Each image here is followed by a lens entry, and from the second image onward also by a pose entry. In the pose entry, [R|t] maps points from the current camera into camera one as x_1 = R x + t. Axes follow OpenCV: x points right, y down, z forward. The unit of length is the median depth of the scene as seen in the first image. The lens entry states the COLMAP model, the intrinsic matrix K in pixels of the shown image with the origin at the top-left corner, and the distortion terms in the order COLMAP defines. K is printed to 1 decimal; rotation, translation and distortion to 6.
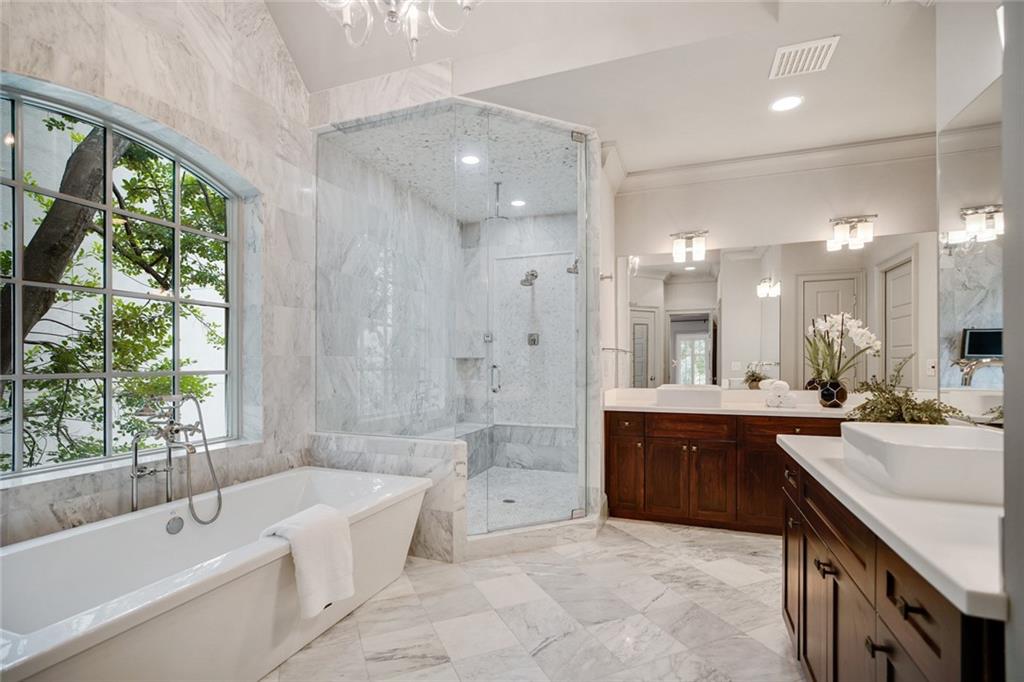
lens RADIAL K [[475.1, 0, 498.4], [0, 475.1, 365.8], [0, 0, 1]] dist [-0.006458, 0.002027]
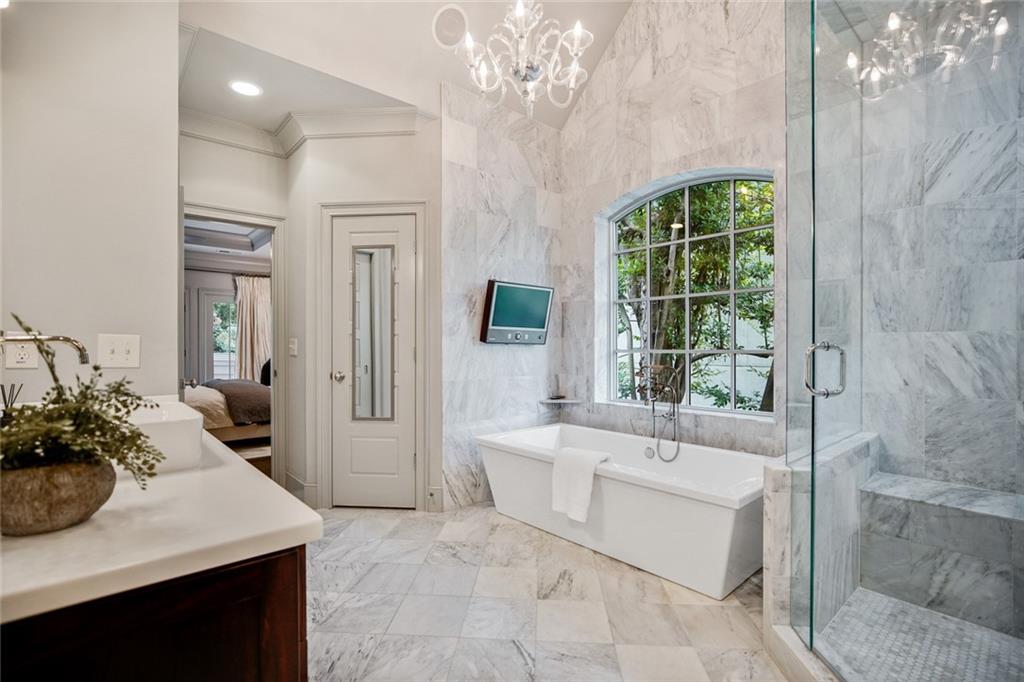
lens RADIAL K [[475.1, 0, 509.9], [0, 475.1, 343.7], [0, 0, 1]] dist [-0.006458, 0.002027]
pose [[-0.450972, -0.002383, -0.892535, 0.825533], [0.002322, 0.999990, -0.003843, -0.002843], [0.892535, -0.003805, -0.450962, 1.240824]]
